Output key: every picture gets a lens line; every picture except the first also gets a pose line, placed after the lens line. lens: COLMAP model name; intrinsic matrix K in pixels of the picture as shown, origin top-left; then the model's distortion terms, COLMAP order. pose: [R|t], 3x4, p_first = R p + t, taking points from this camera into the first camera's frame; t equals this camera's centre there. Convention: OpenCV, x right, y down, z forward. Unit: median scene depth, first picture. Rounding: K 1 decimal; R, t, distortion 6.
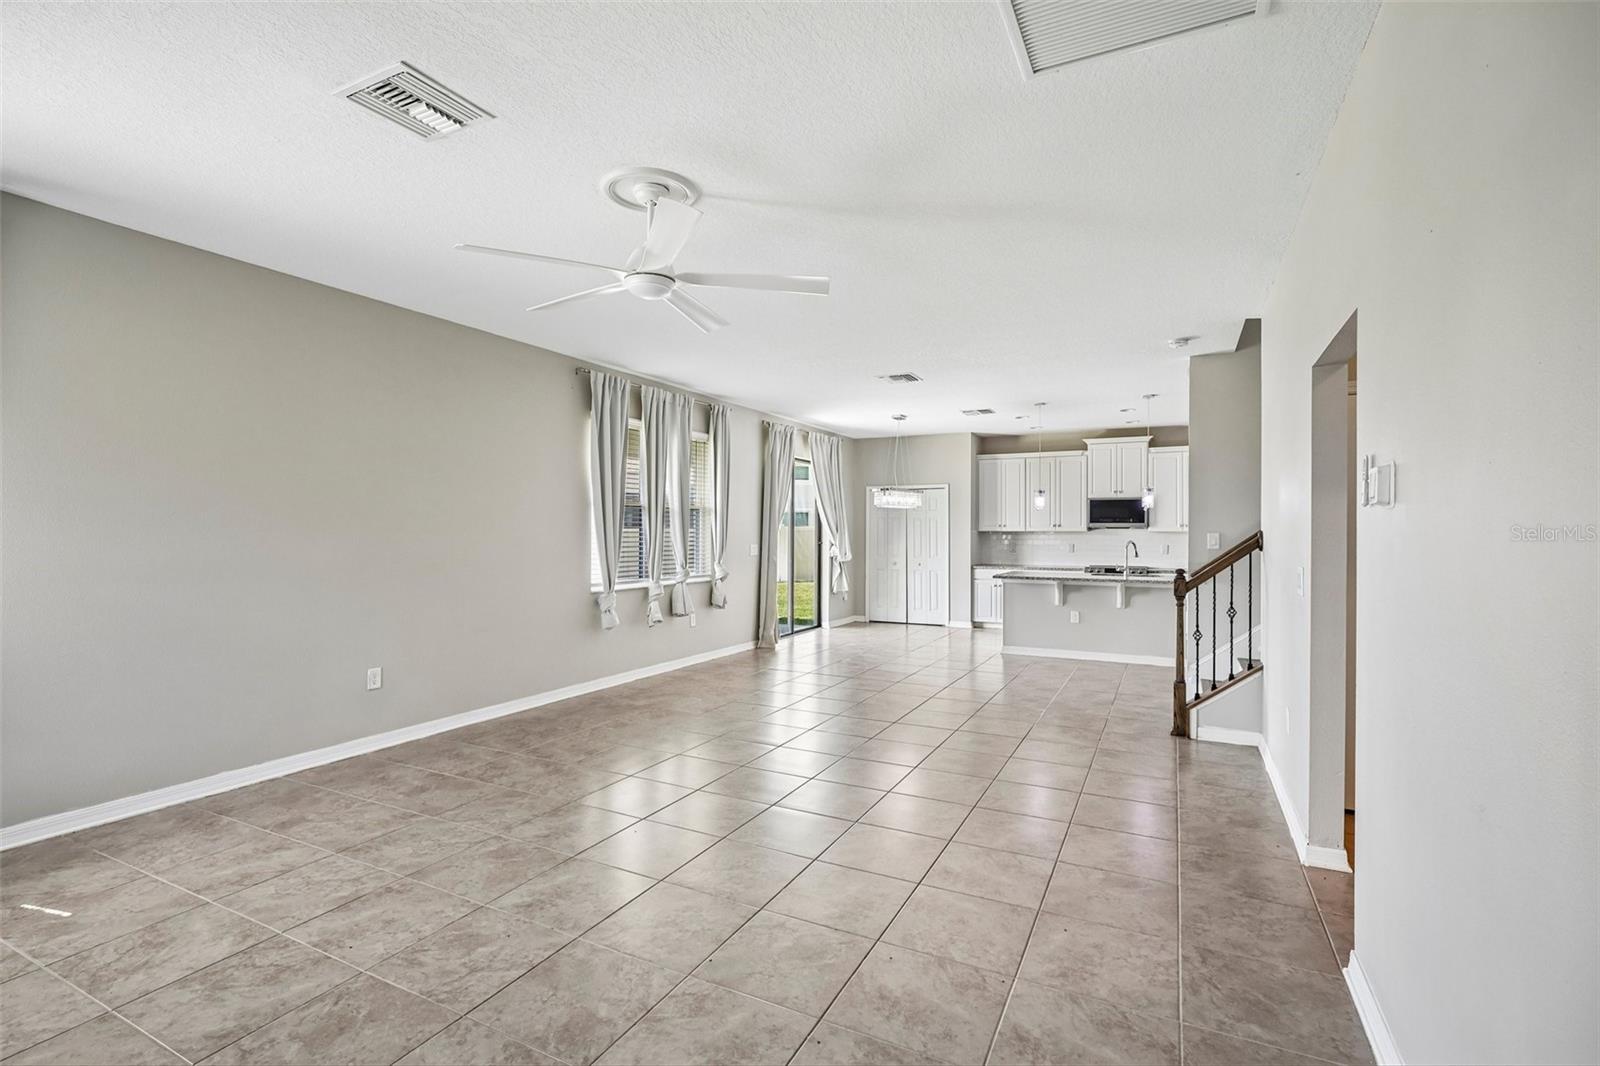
lens RADIAL K [[741.8, 0, 802.1], [0, 741.8, 527.9], [0, 0, 1]] dist [0.000616, -0.000511]
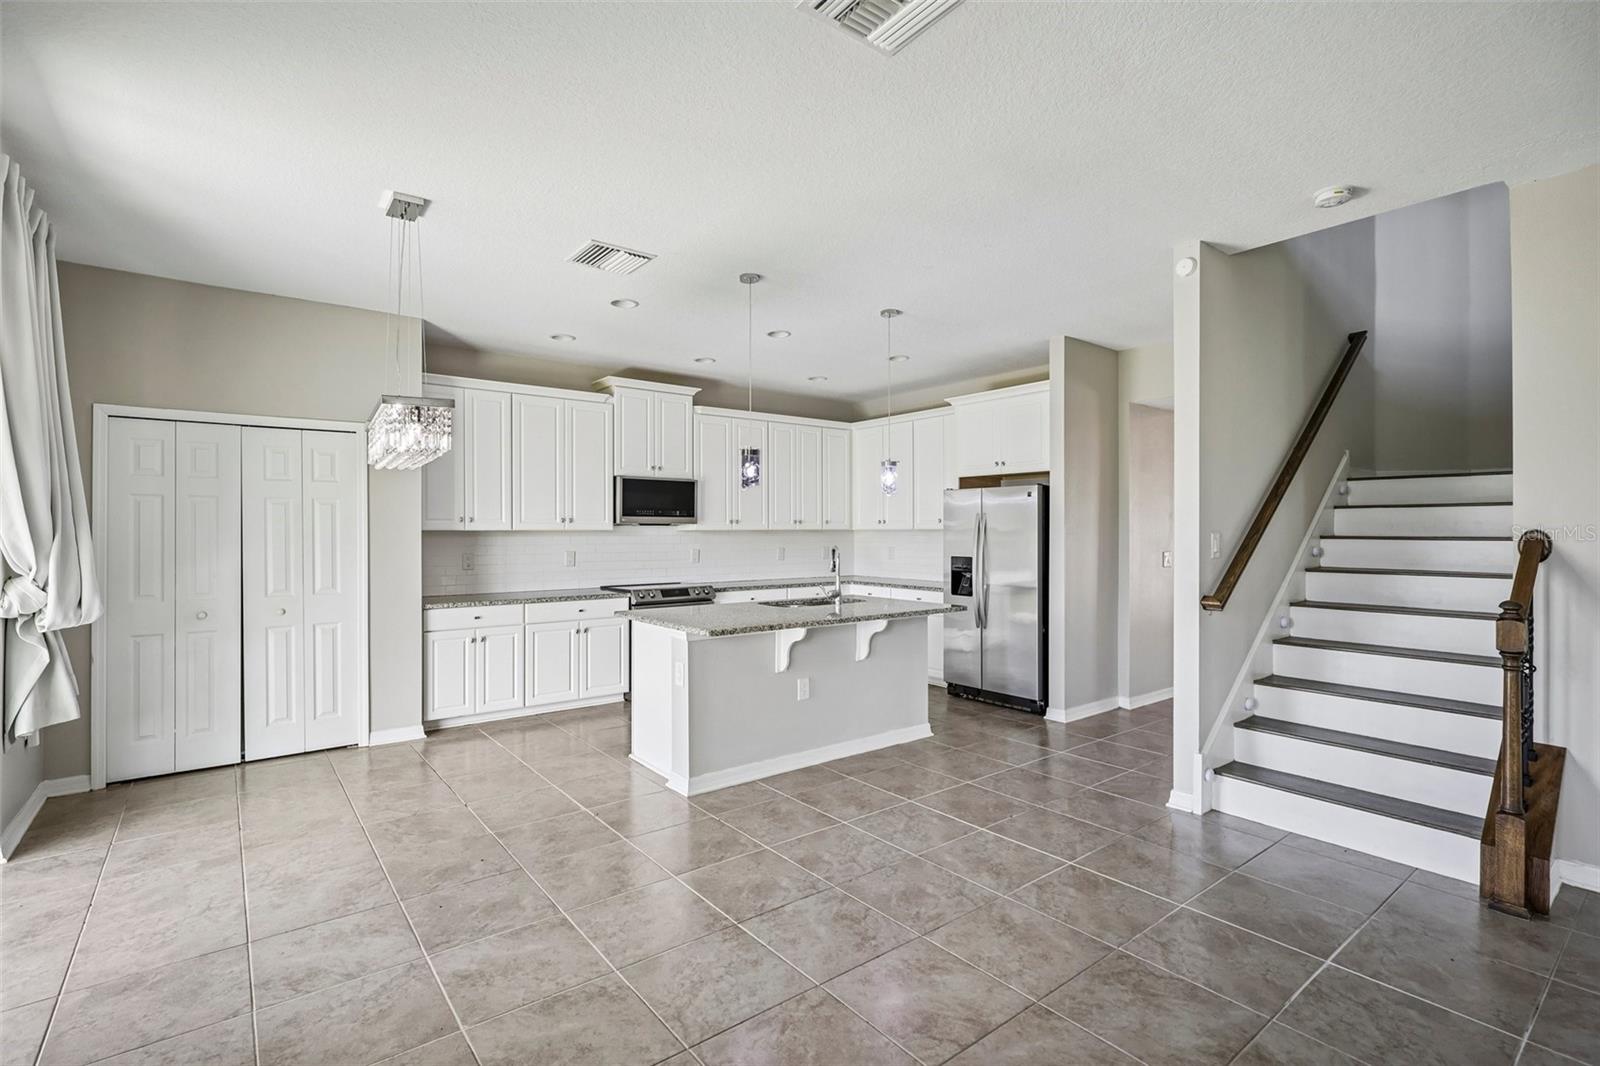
lens RADIAL K [[741.8, 0, 800.6], [0, 741.8, 536.3], [0, 0, 1]] dist [0.000616, -0.000511]
pose [[0.422587, -0.009853, 0.906269, -0.097255], [-0.003220, 0.999918, 0.012373, 0.001676], [-0.906317, -0.008147, 0.422521, 0.604359]]
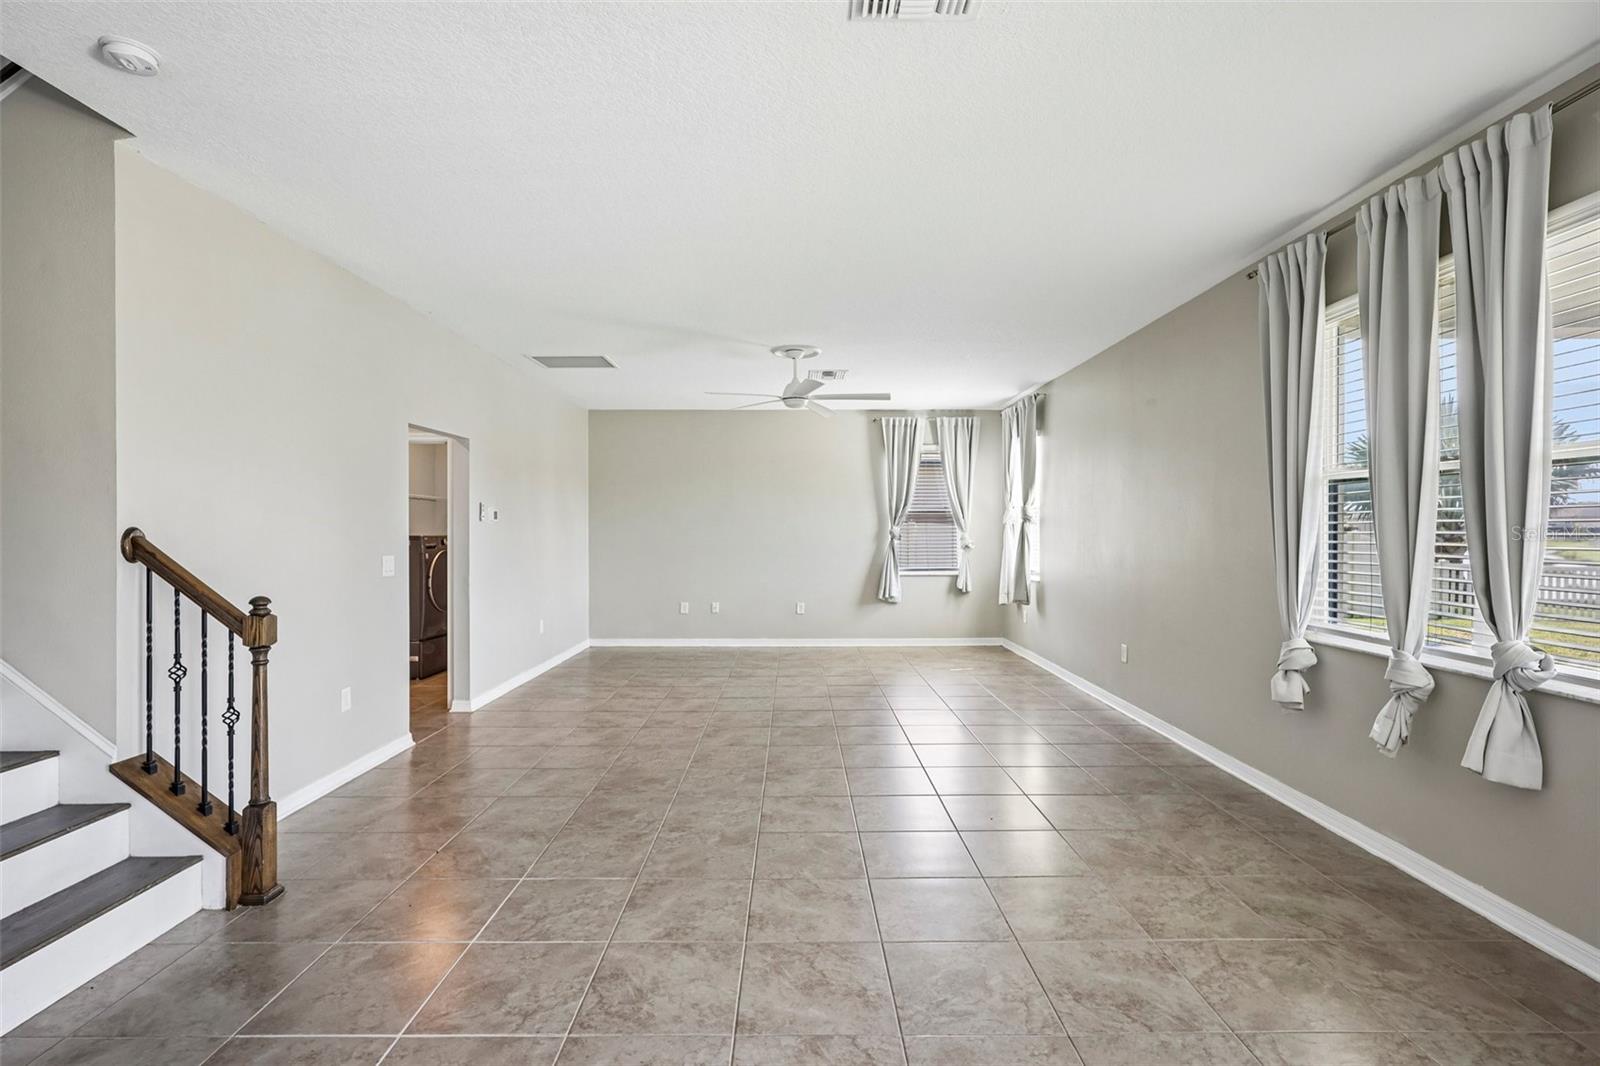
lens RADIAL K [[741.8, 0, 797.8], [0, 741.8, 531.5], [0, 0, 1]] dist [0.000616, -0.000511]
pose [[-0.890926, 0.001061, -0.454148, 0.197469], [0.002711, 0.999992, -0.002982, 0.004990], [0.454141, -0.003888, -0.890921, 0.815307]]
